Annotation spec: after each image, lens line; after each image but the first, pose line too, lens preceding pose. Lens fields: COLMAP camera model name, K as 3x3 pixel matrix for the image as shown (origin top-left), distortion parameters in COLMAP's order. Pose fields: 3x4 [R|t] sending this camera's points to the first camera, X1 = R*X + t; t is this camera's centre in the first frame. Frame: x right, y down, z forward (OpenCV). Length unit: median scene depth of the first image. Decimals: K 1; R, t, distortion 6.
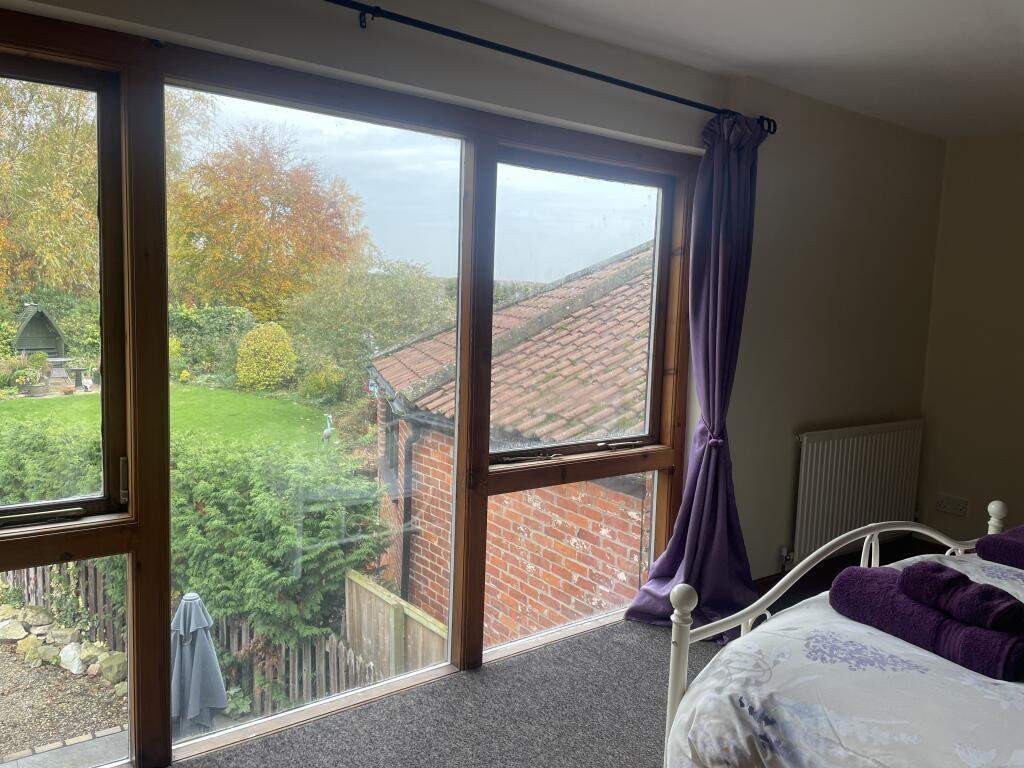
lens RADIAL K [[768.3, 0, 511.1], [0, 768.3, 383.3], [0, 0, 1]] dist [-0.001655, -0.026772]
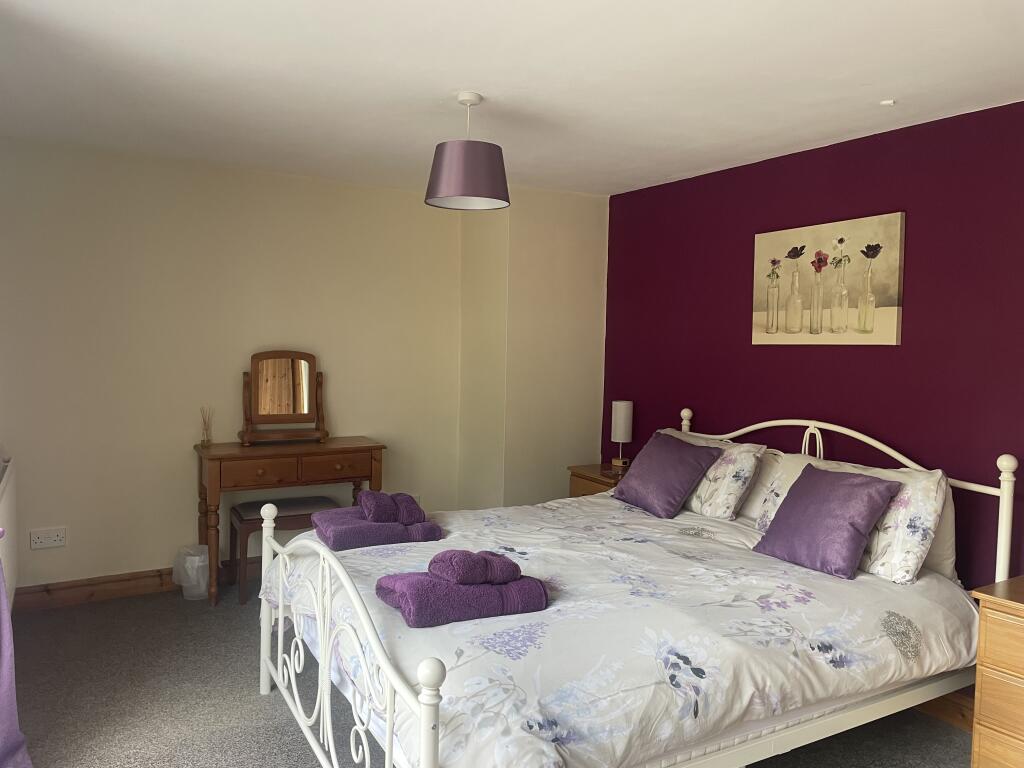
lens RADIAL K [[768.3, 0, 510.9], [0, 768.3, 384.5], [0, 0, 1]] dist [-0.001655, -0.026772]
pose [[0.099872, -0.096271, 0.990332, -0.683414], [0.089401, 0.992151, 0.087432, -0.134711], [-0.990976, 0.079805, 0.107694, 0.873691]]
